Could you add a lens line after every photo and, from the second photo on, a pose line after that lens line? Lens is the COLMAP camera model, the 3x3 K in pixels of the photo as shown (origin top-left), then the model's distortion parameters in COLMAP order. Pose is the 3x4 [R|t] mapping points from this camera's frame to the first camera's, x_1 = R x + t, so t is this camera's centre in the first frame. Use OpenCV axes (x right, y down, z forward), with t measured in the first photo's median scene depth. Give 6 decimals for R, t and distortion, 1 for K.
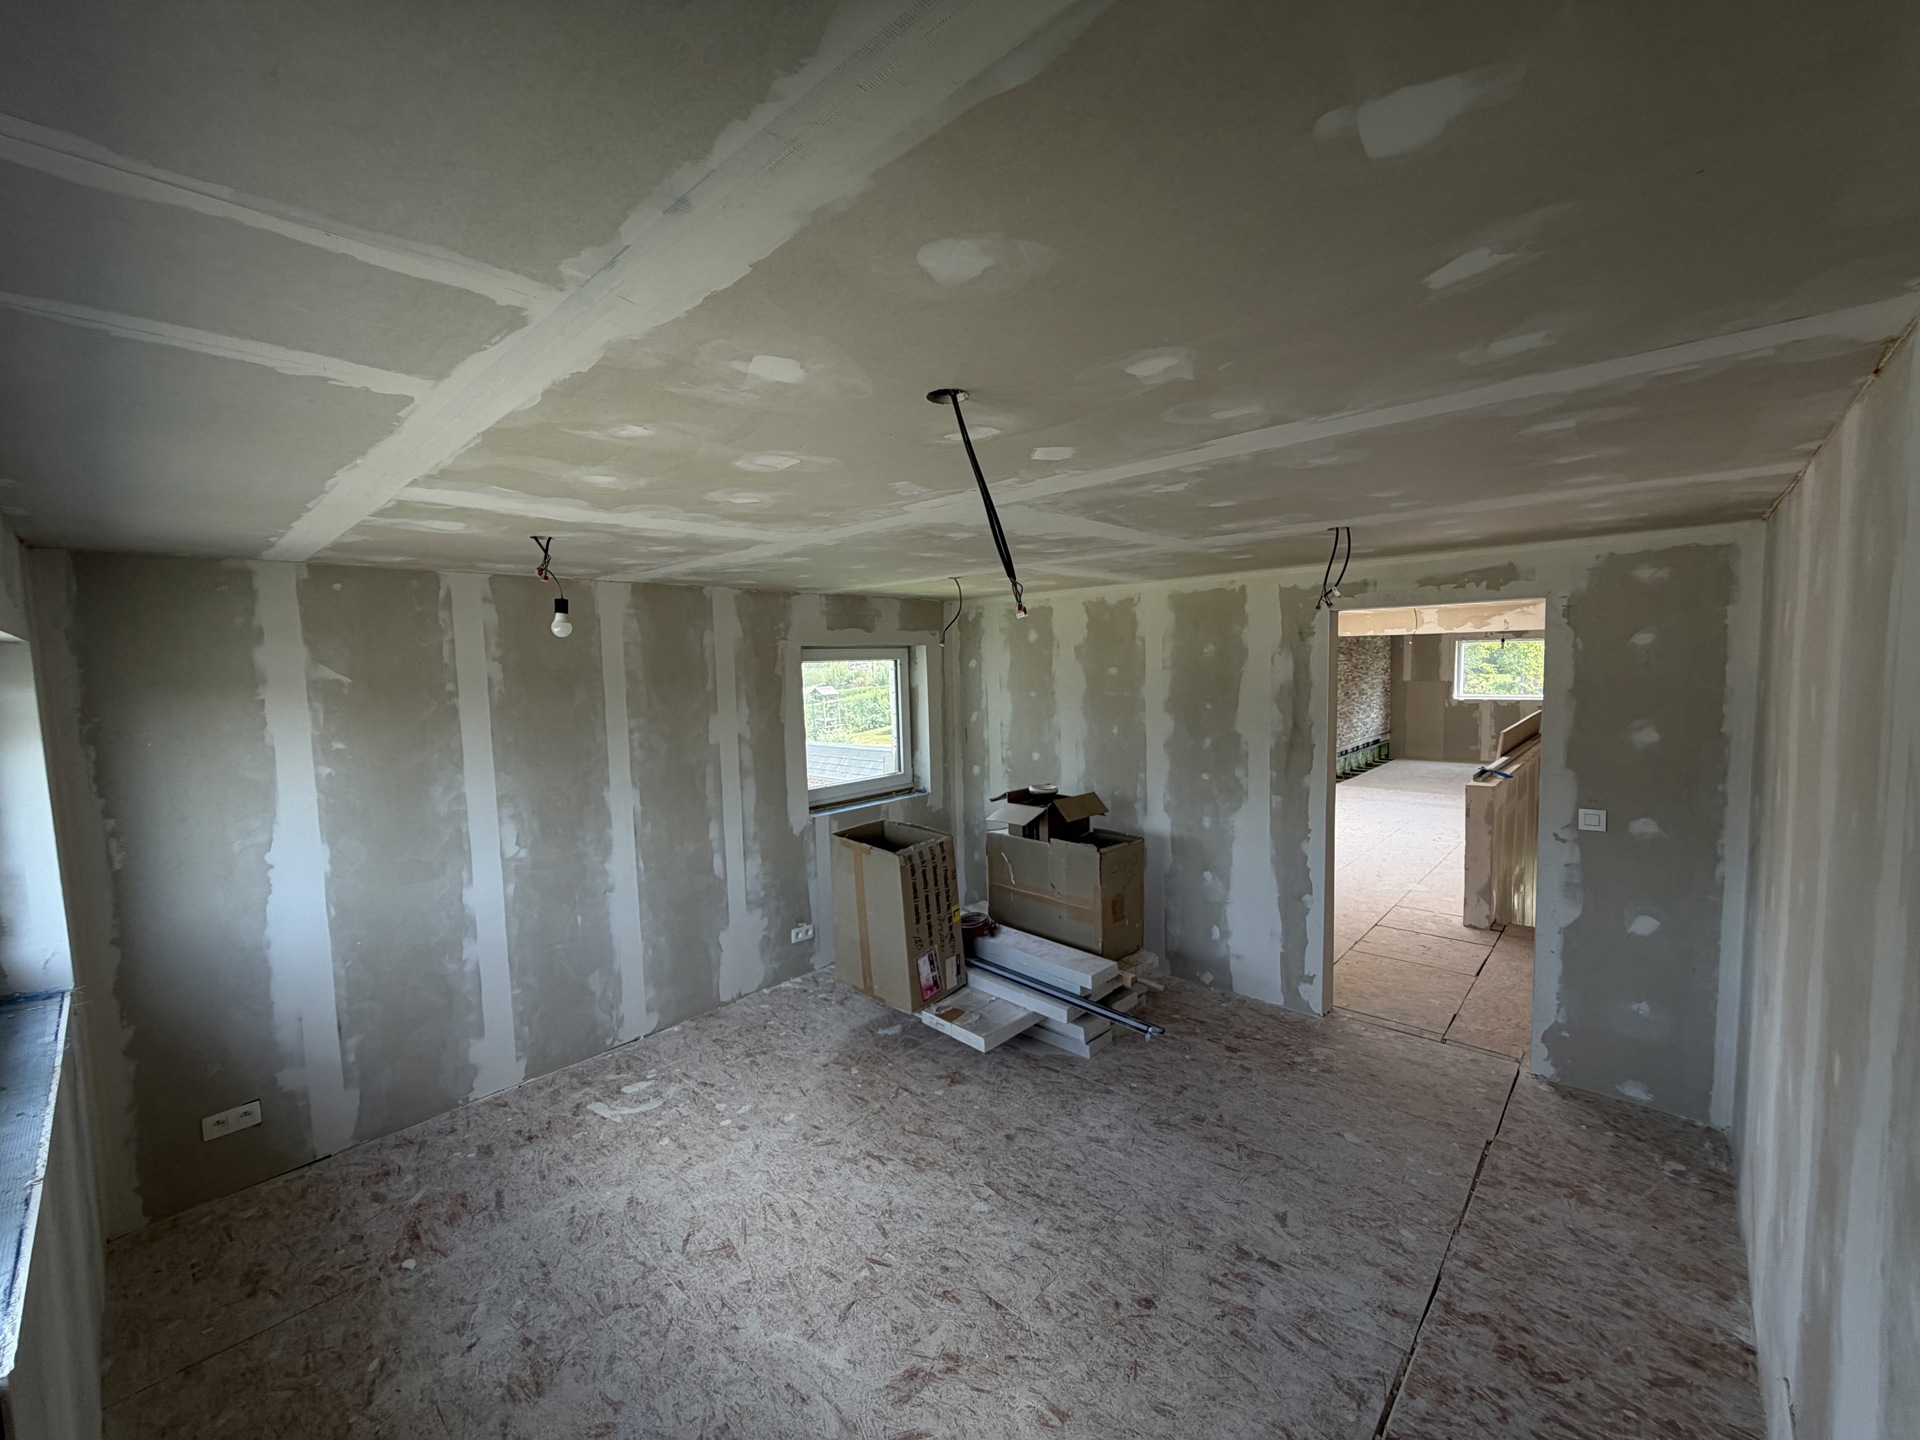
lens RADIAL K [[769.5, 0, 952.4], [0, 769.5, 723.7], [0, 0, 1]] dist [0.002564, -0.000142]
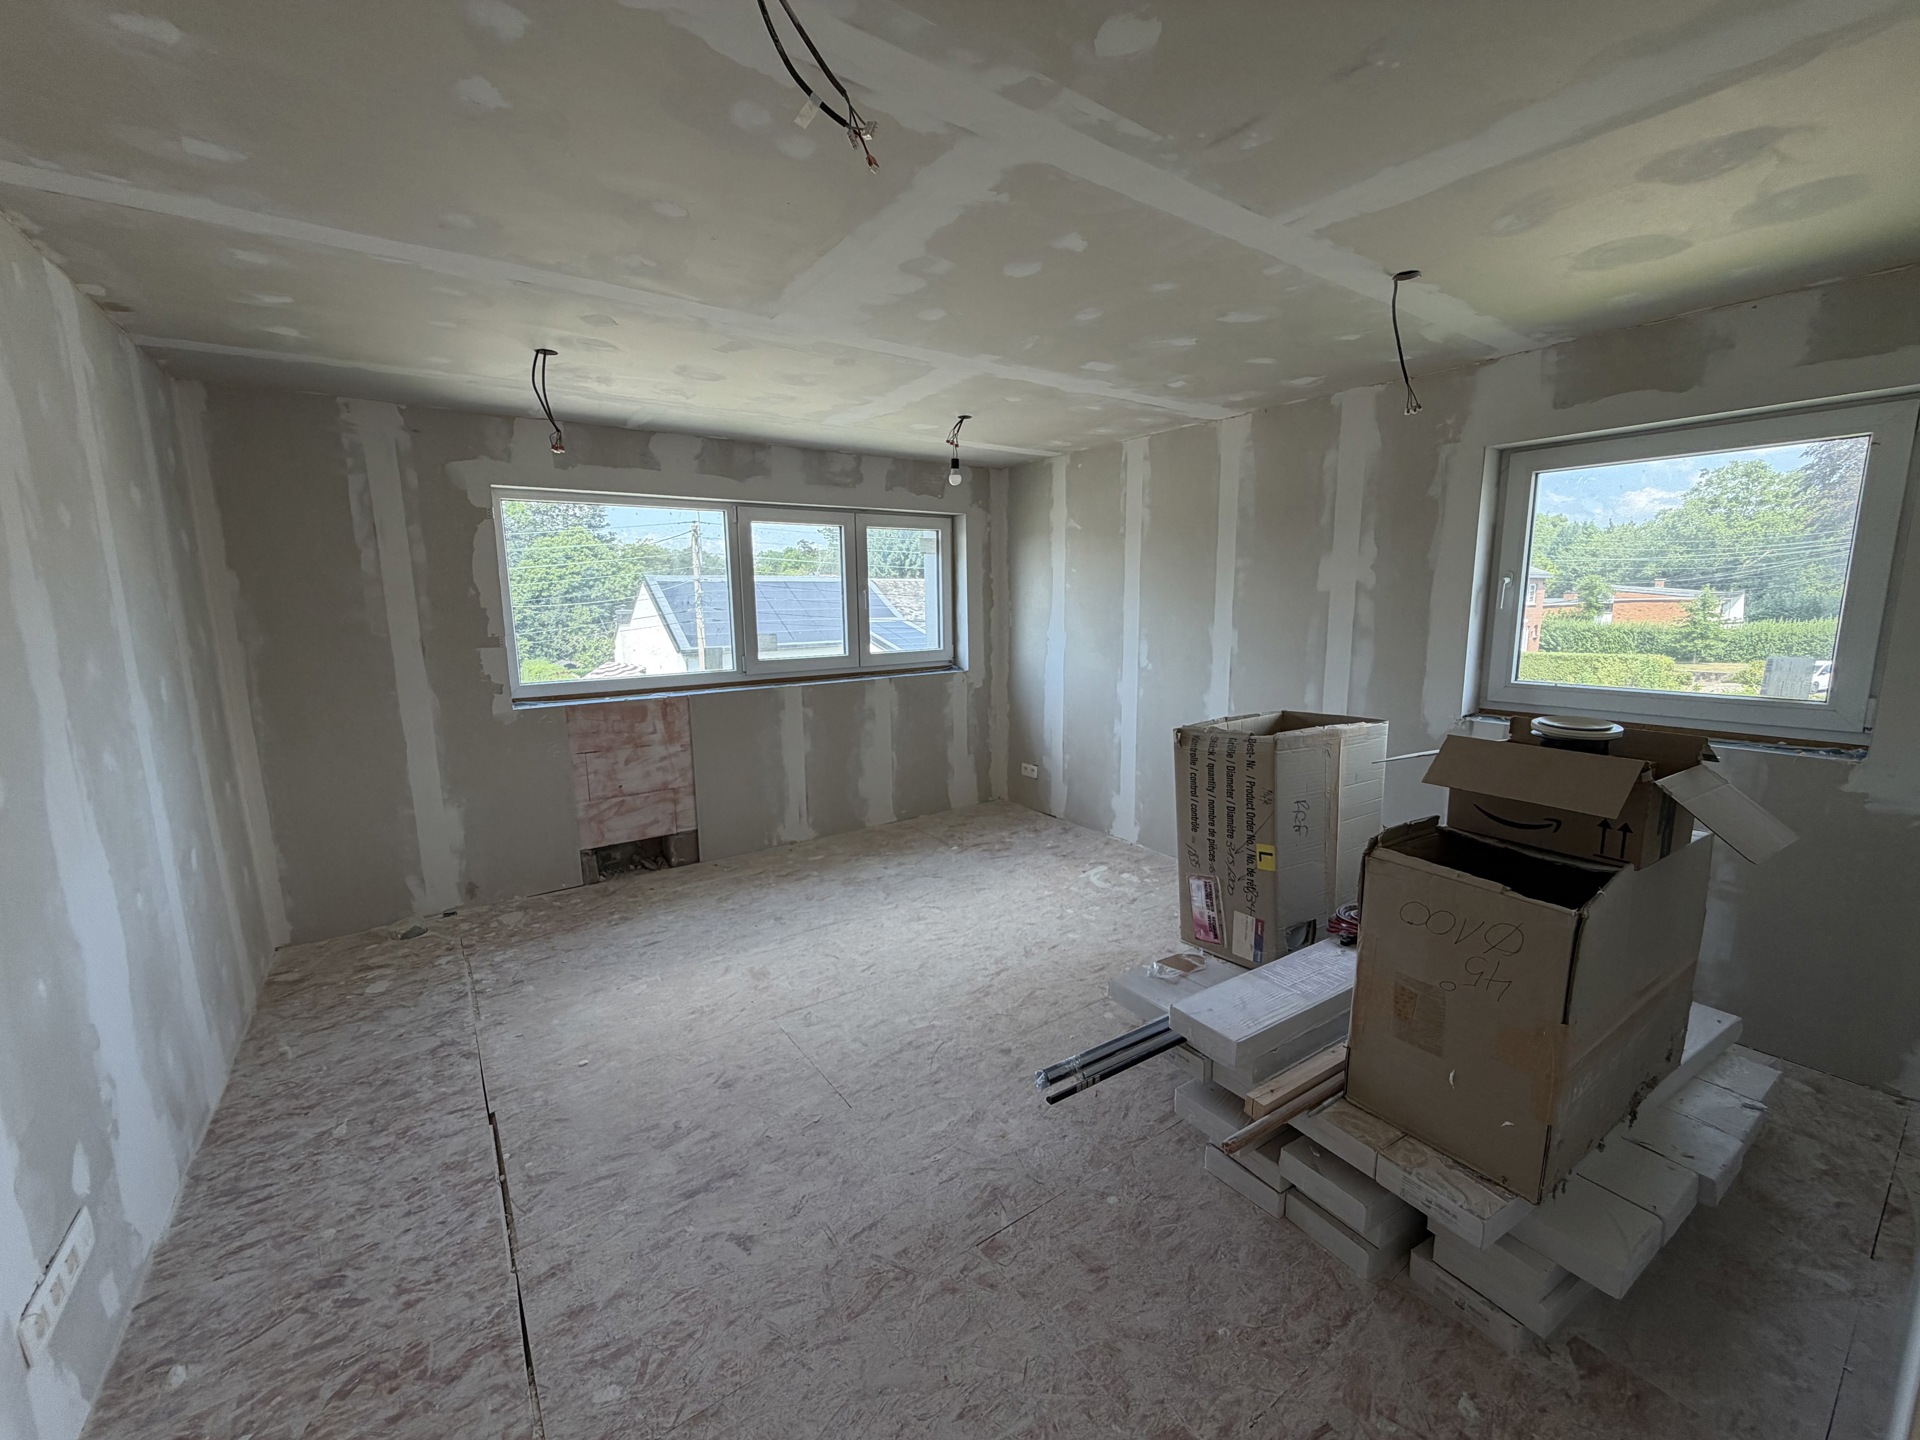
lens RADIAL K [[769.5, 0, 956.8], [0, 769.5, 727.8], [0, 0, 1]] dist [0.002564, -0.000142]
pose [[-0.207555, 0.191320, -0.959332, 0.745641], [-0.062033, 0.976140, 0.208093, 0.027218], [0.976254, 0.102701, -0.190735, 0.984311]]
